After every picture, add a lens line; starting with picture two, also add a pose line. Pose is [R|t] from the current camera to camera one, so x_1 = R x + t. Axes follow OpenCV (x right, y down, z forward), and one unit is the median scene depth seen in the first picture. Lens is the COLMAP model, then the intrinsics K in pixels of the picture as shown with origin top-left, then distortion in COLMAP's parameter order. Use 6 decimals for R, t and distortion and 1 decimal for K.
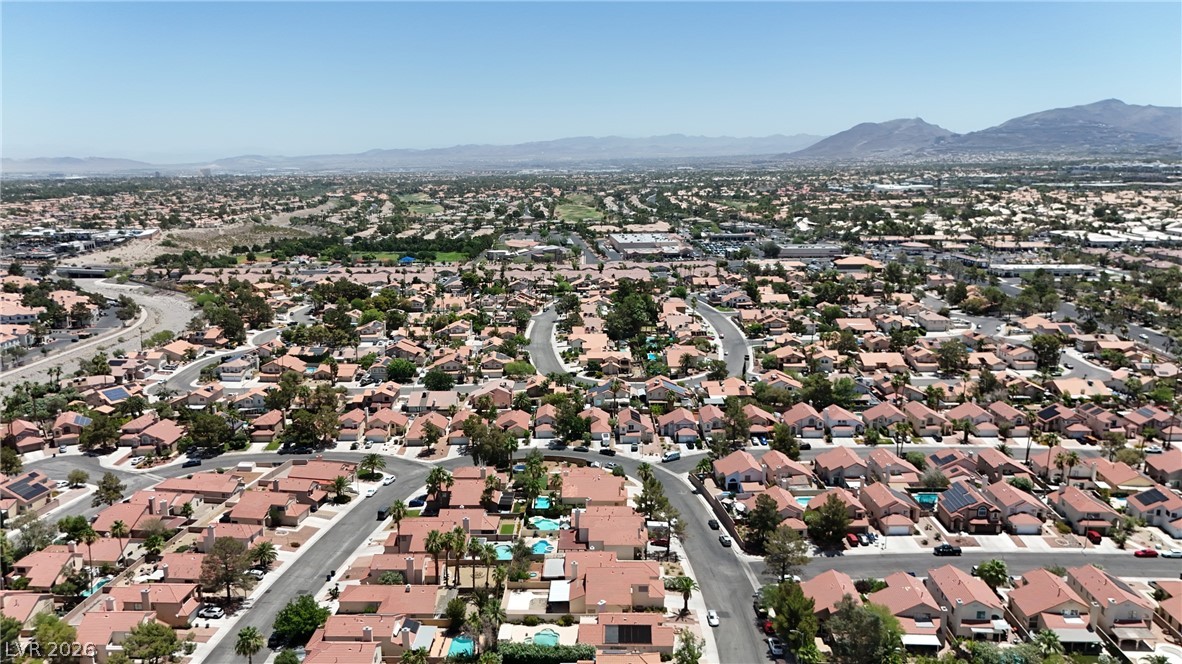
lens RADIAL K [[890.1, 0, 587.5], [0, 890.1, 331.0], [0, 0, 1]] dist [0.069830, -0.041779]
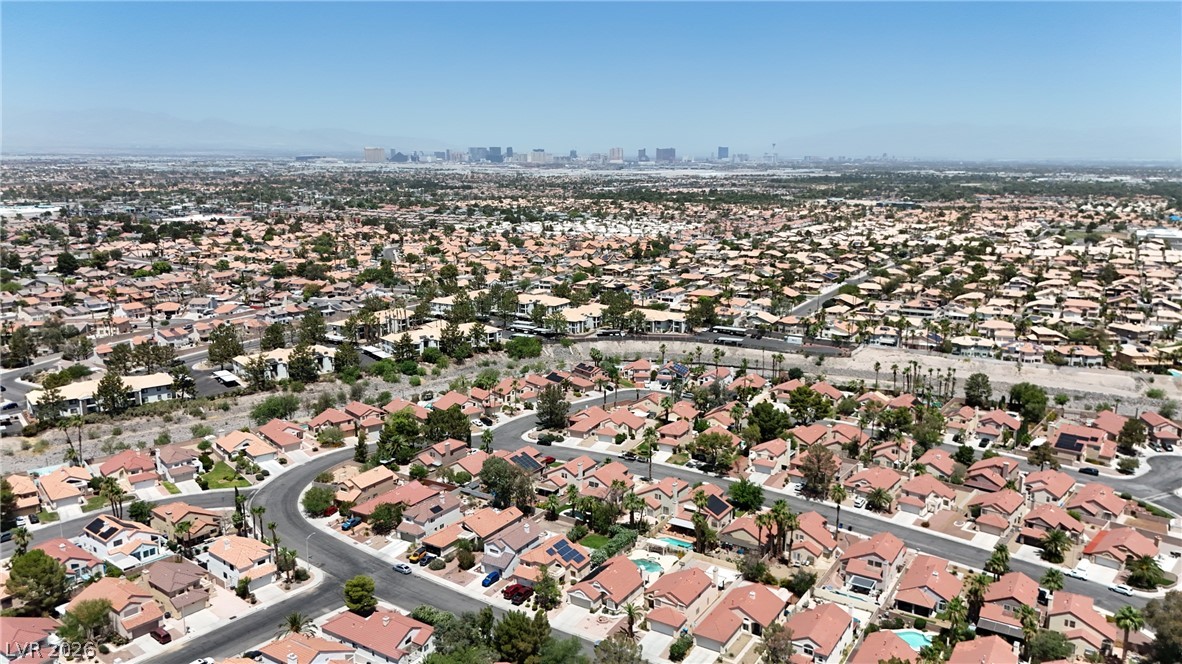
lens RADIAL K [[890.1, 0, 587.1], [0, 890.1, 330.3], [0, 0, 1]] dist [0.069830, -0.041779]
pose [[-0.509738, 0.170852, -0.843195, 0.567769], [-0.173274, 0.939611, 0.295138, -0.170593], [0.842700, 0.296547, -0.449351, 0.837381]]
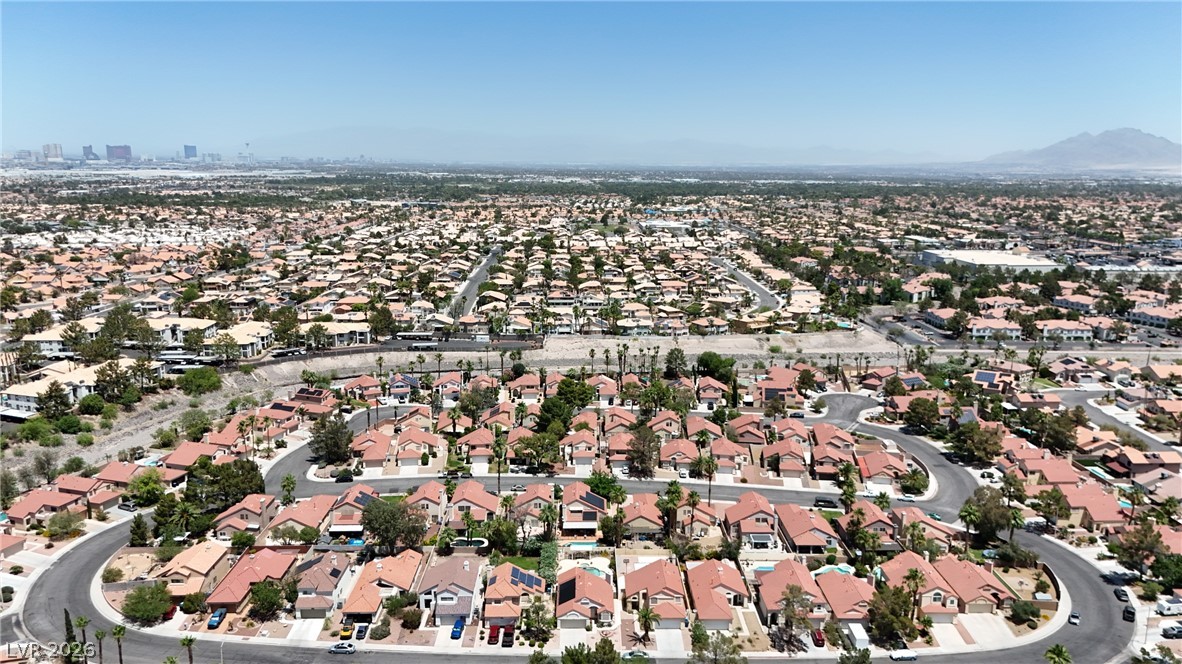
lens RADIAL K [[890.1, 0, 598.9], [0, 890.1, 329.5], [0, 0, 1]] dist [0.069830, -0.041779]
pose [[0.037568, 0.194825, -0.980118, 0.626130], [-0.207495, 0.960955, 0.183062, -0.106009], [0.977514, 0.196492, 0.076527, 0.529673]]
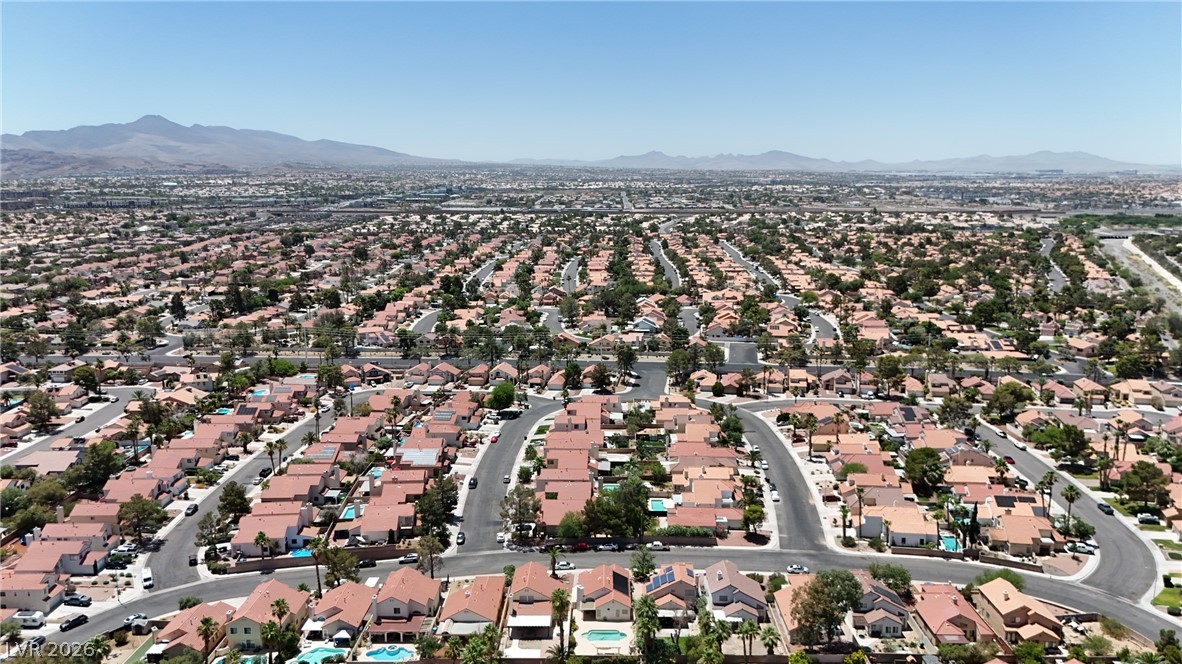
lens RADIAL K [[890.1, 0, 589.9], [0, 890.1, 332.7], [0, 0, 1]] dist [0.069830, -0.041779]
pose [[-0.023065, -0.160705, 0.986733, -0.612450], [0.209294, 0.964348, 0.161952, -0.100106], [-0.977581, 0.210253, 0.011392, 0.565836]]
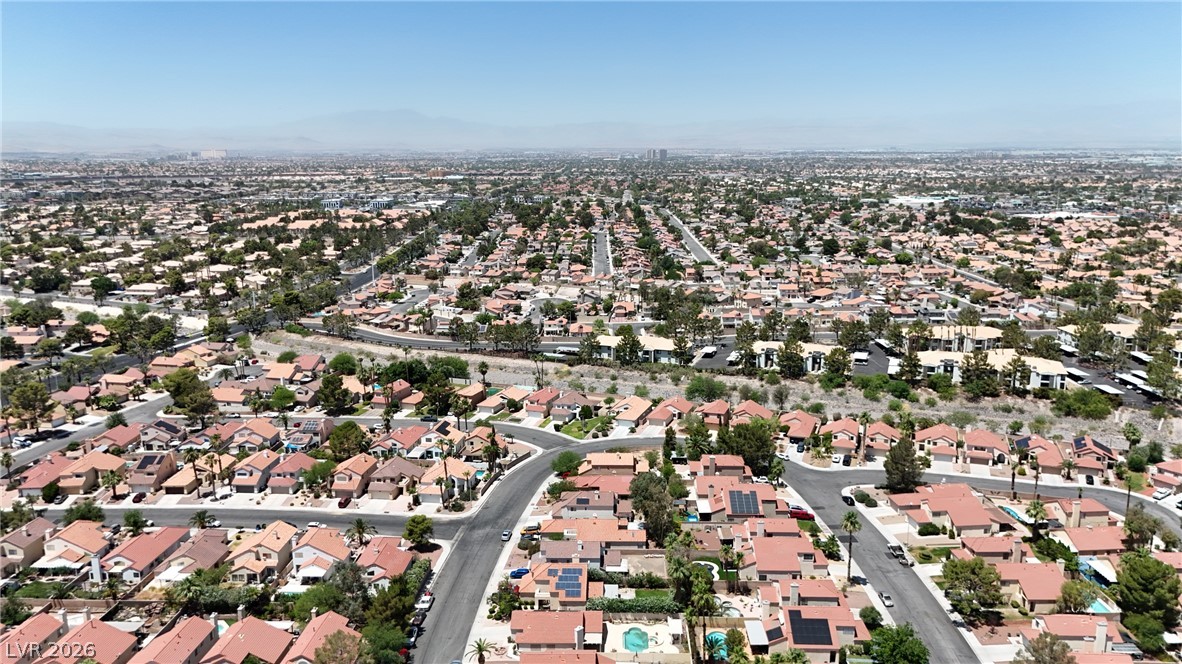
lens RADIAL K [[833.6, 0, 592.2], [0, 833.6, 332.4], [0, 0, 1]] dist [0.050894, 0.000852]
pose [[-0.999931, 0.011328, -0.003229, 0.005193], [0.009052, 0.914381, 0.404753, -0.219439], [0.007537, 0.404696, -0.914420, 1.051482]]
